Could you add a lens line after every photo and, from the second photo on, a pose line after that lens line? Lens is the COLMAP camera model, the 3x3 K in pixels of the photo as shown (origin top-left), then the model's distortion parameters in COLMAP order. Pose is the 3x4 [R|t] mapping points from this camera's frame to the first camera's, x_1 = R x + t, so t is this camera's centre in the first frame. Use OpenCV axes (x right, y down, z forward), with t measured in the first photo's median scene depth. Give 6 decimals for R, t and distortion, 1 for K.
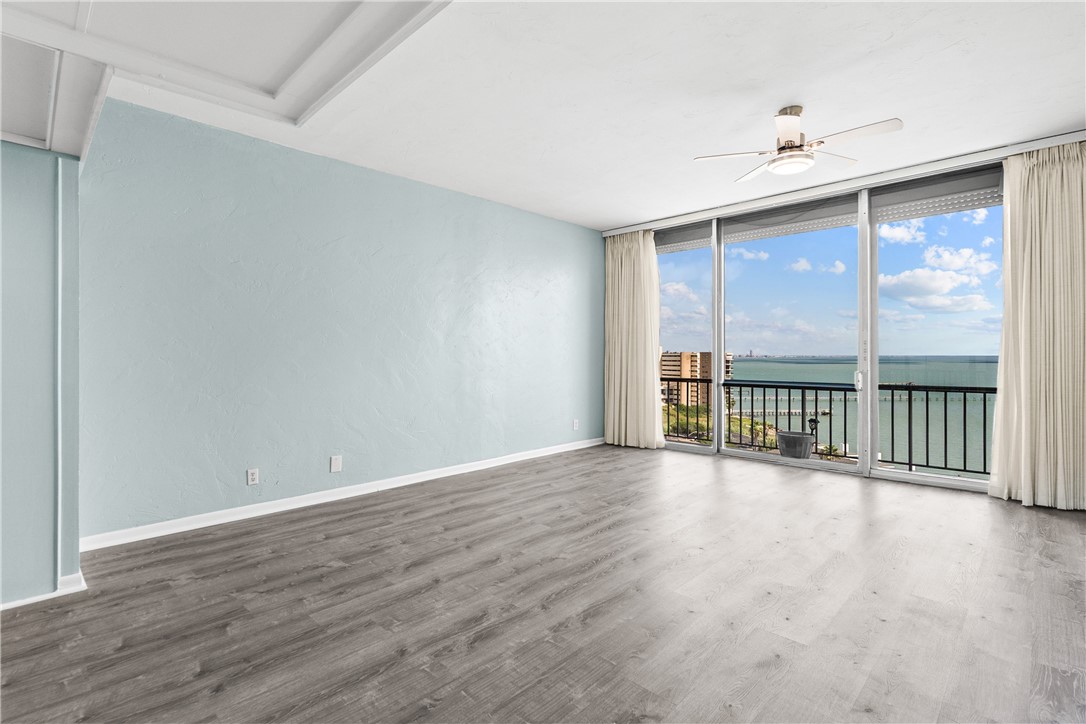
lens RADIAL K [[507.4, 0, 542.3], [0, 507.4, 357.7], [0, 0, 1]] dist [-0.025899, 0.000069]
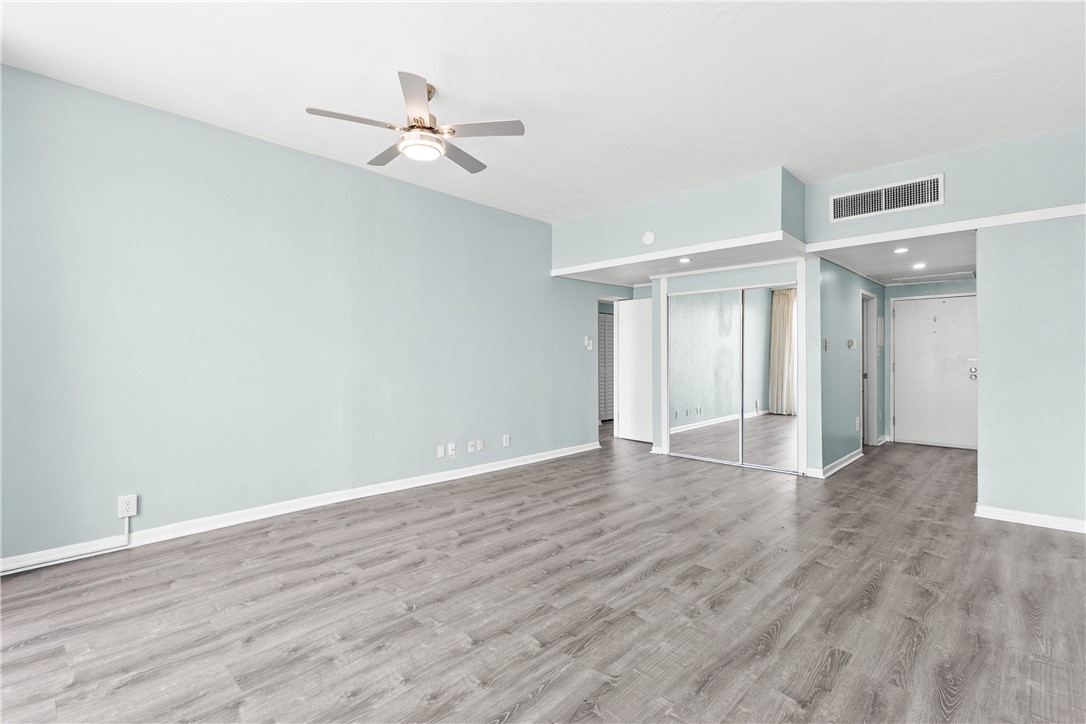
lens RADIAL K [[503.7, 0, 537.3], [0, 503.7, 358.2], [0, 0, 1]] dist [0.013411, -0.000846]
pose [[-0.999970, 0.006190, -0.004655, 0.183540], [0.006139, 0.999924, 0.010714, -0.011945], [0.004721, 0.010685, -0.999932, 1.189979]]
